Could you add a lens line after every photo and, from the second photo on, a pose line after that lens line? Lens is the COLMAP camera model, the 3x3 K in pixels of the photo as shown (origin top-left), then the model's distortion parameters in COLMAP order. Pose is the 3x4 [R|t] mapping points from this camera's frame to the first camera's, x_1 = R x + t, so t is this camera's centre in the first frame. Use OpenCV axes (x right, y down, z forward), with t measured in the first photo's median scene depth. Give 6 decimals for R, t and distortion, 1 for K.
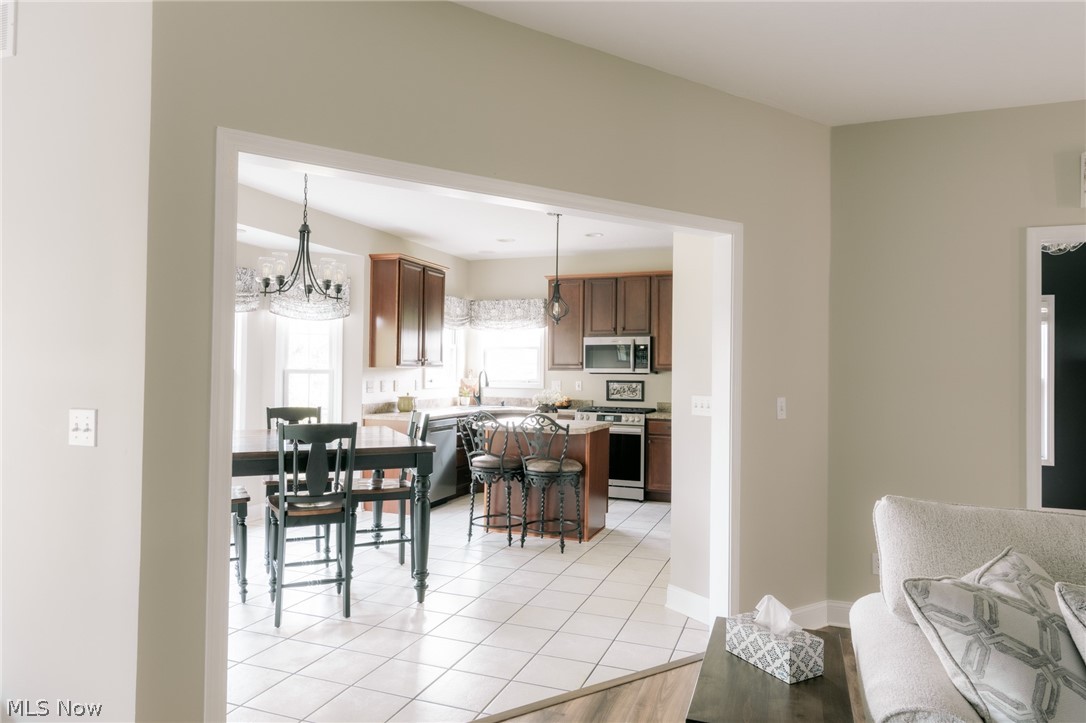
lens RADIAL K [[683.7, 0, 543.0], [0, 683.7, 361.5], [0, 0, 1]] dist [0.005501, 0.000633]
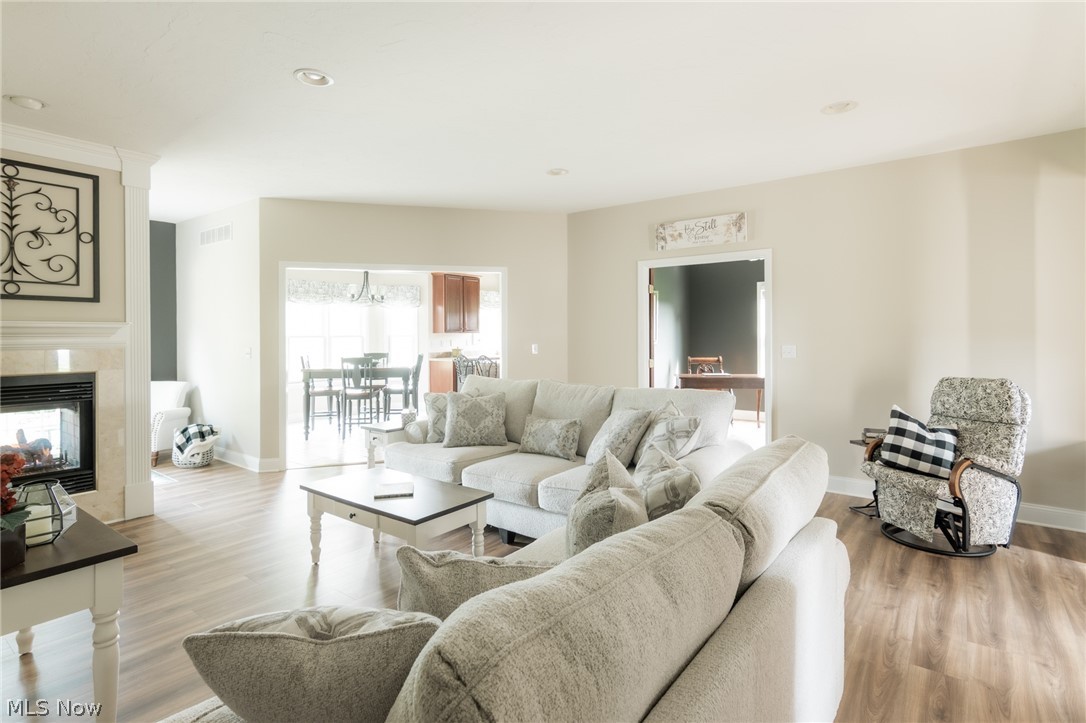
lens RADIAL K [[580.5, 0, 539.9], [0, 580.5, 335.7], [0, 0, 1]] dist [-0.000498, -0.000183]
pose [[0.948811, -0.013760, -0.315544, 0.559127], [0.019985, 0.999664, 0.016498, -0.004230], [0.315211, -0.021960, 0.948767, -0.437617]]
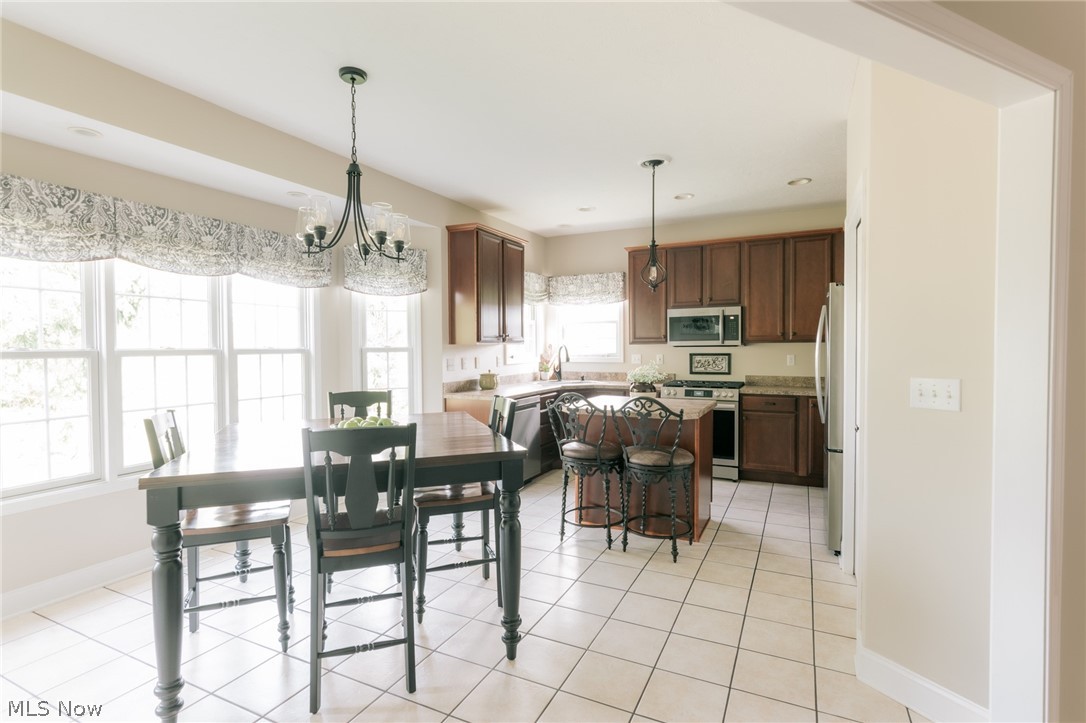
lens RADIAL K [[522.2, 0, 543.0], [0, 522.2, 361.5], [0, 0, 1]] dist [-0.000750, -0.000168]
pose [[0.995305, -0.015595, -0.095525, -0.056631], [0.019779, 0.998879, 0.043013, 0.003700], [0.094747, -0.044700, 0.994497, 0.301162]]
